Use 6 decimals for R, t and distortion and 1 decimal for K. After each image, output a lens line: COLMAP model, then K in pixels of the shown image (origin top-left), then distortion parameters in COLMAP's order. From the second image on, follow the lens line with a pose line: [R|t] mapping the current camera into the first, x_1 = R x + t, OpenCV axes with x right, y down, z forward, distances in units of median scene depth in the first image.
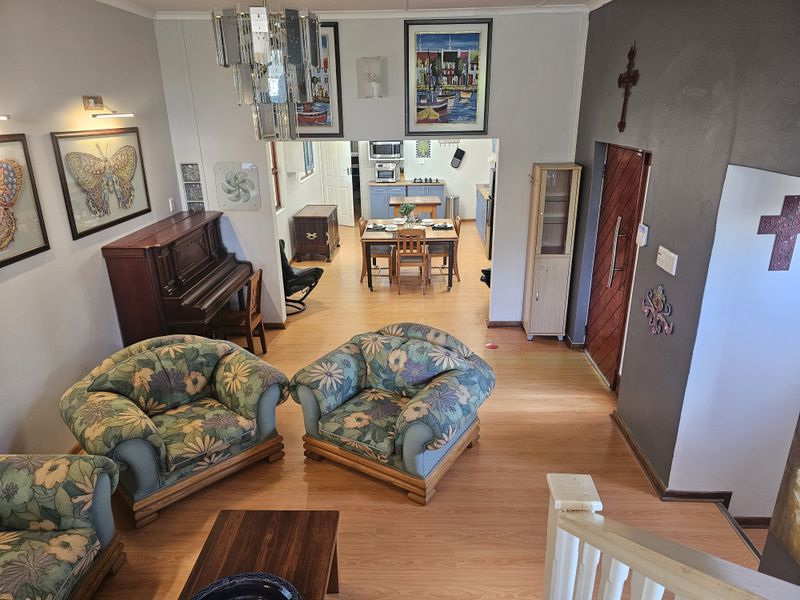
lens RADIAL K [[536.4, 0, 400.0], [0, 536.4, 300.0], [0, 0, 1]] dist [0.000890, -0.000612]
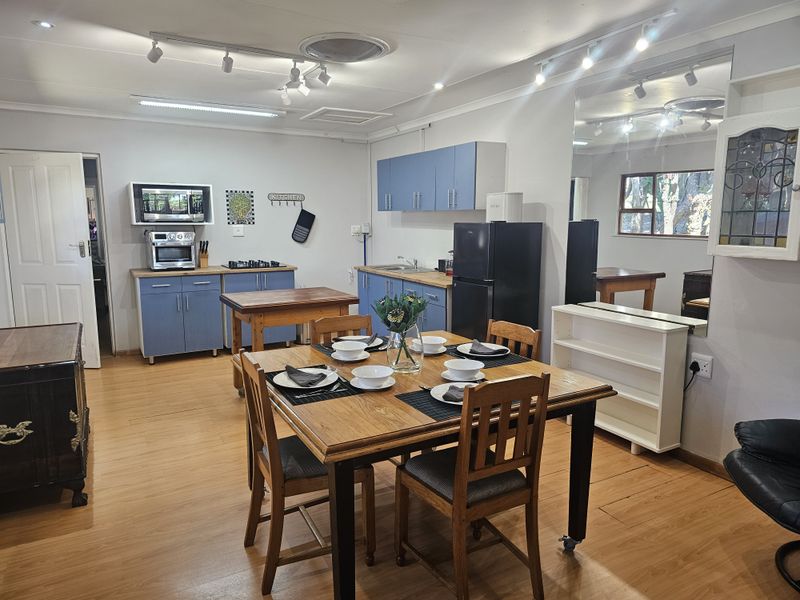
lens RADIAL K [[536.4, 0, 400.0], [0, 536.4, 300.0], [0, 0, 1]] dist [0.000890, -0.000612]
pose [[0.865558, -0.056047, 0.497662, -0.092987], [0.152913, 0.975841, -0.156054, -0.083593], [-0.476892, 0.211173, 0.853217, 0.487444]]
